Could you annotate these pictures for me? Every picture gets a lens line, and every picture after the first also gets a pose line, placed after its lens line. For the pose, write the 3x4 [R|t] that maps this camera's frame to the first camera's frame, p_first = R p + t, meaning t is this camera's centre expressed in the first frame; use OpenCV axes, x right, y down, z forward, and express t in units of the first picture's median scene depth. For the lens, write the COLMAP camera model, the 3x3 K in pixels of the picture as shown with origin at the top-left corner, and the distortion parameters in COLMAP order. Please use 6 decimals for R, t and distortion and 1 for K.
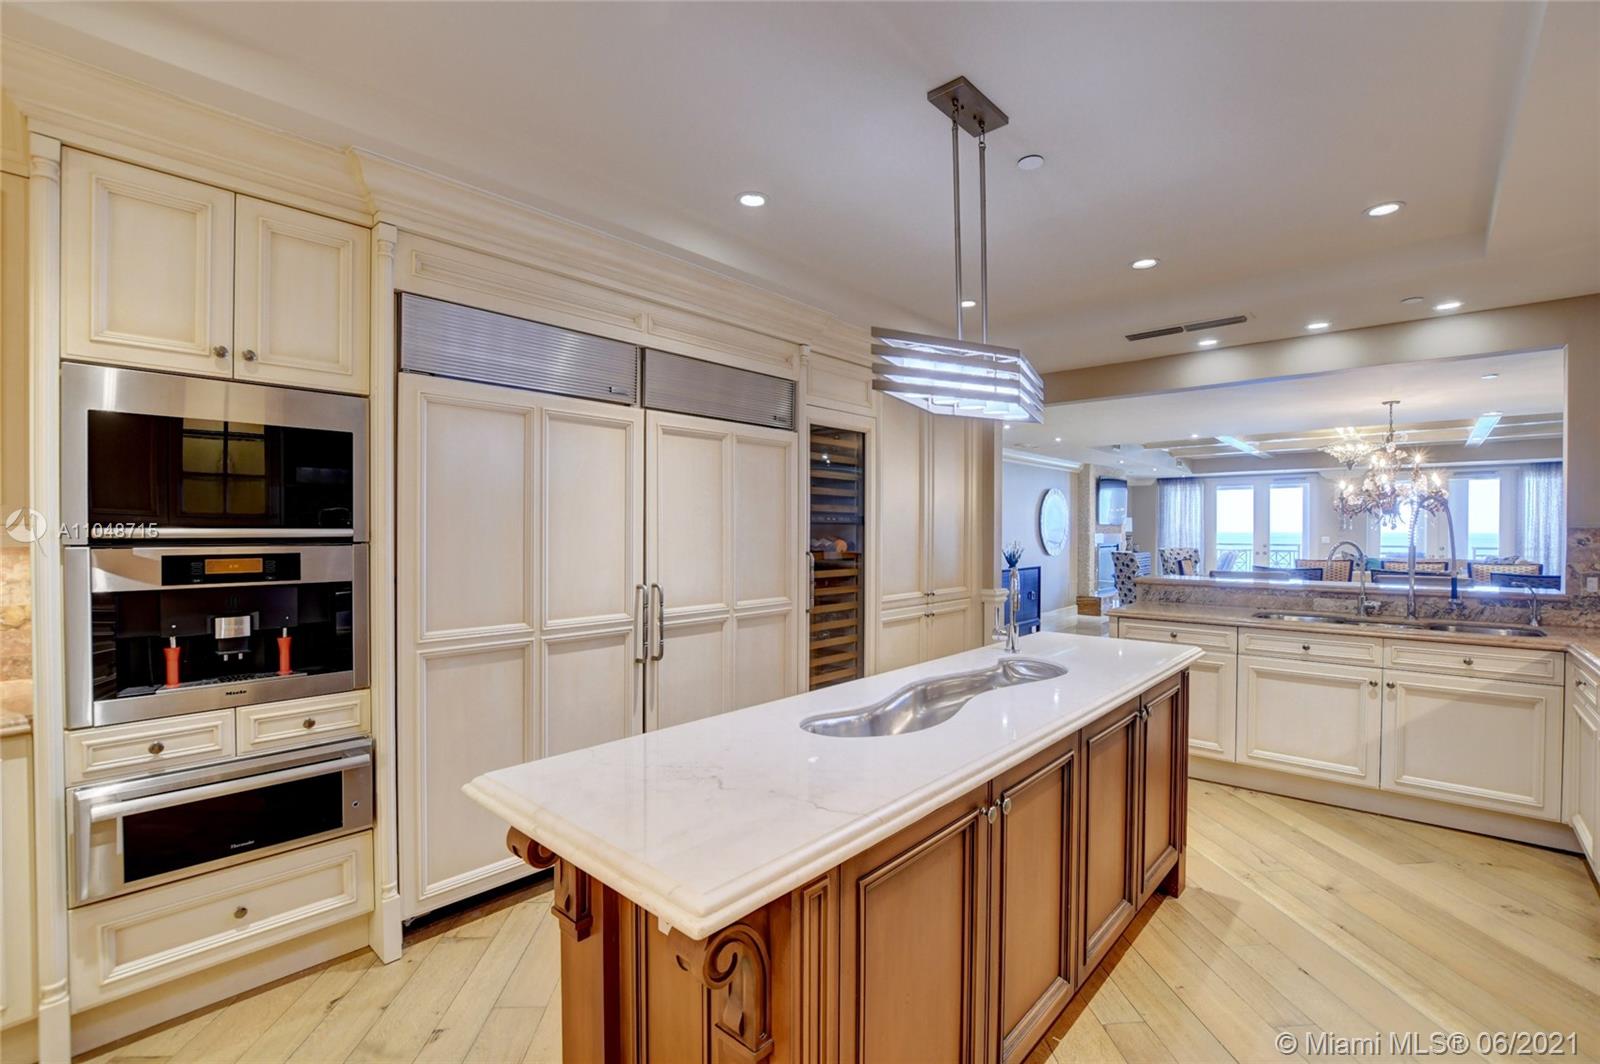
lens RADIAL K [[703.8, 0, 794.6], [0, 703.8, 535.1], [0, 0, 1]] dist [-0.033100, 0.004715]
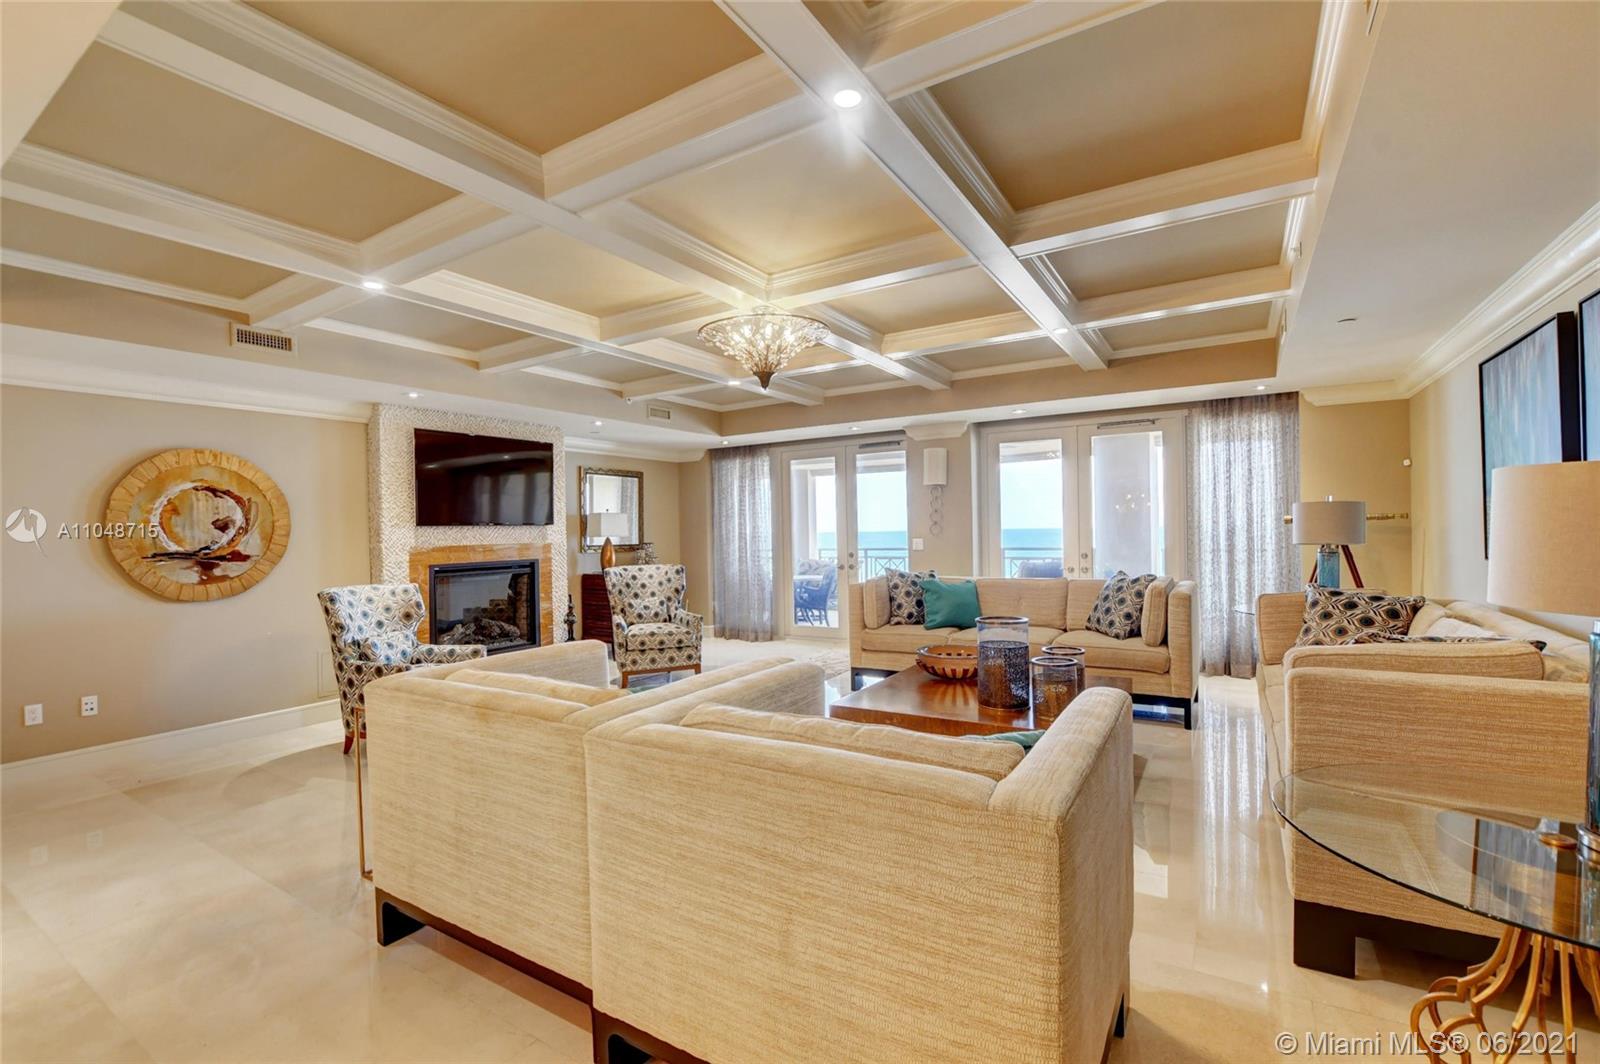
lens RADIAL K [[703.8, 0, 794.6], [0, 703.8, 535.1], [0, 0, 1]] dist [-0.033100, 0.004715]
pose [[0.984429, -0.022194, 0.174378, 2.112513], [0.022849, 0.999737, -0.001752, -0.008711], [-0.174293, 0.005709, 0.984677, 1.609623]]
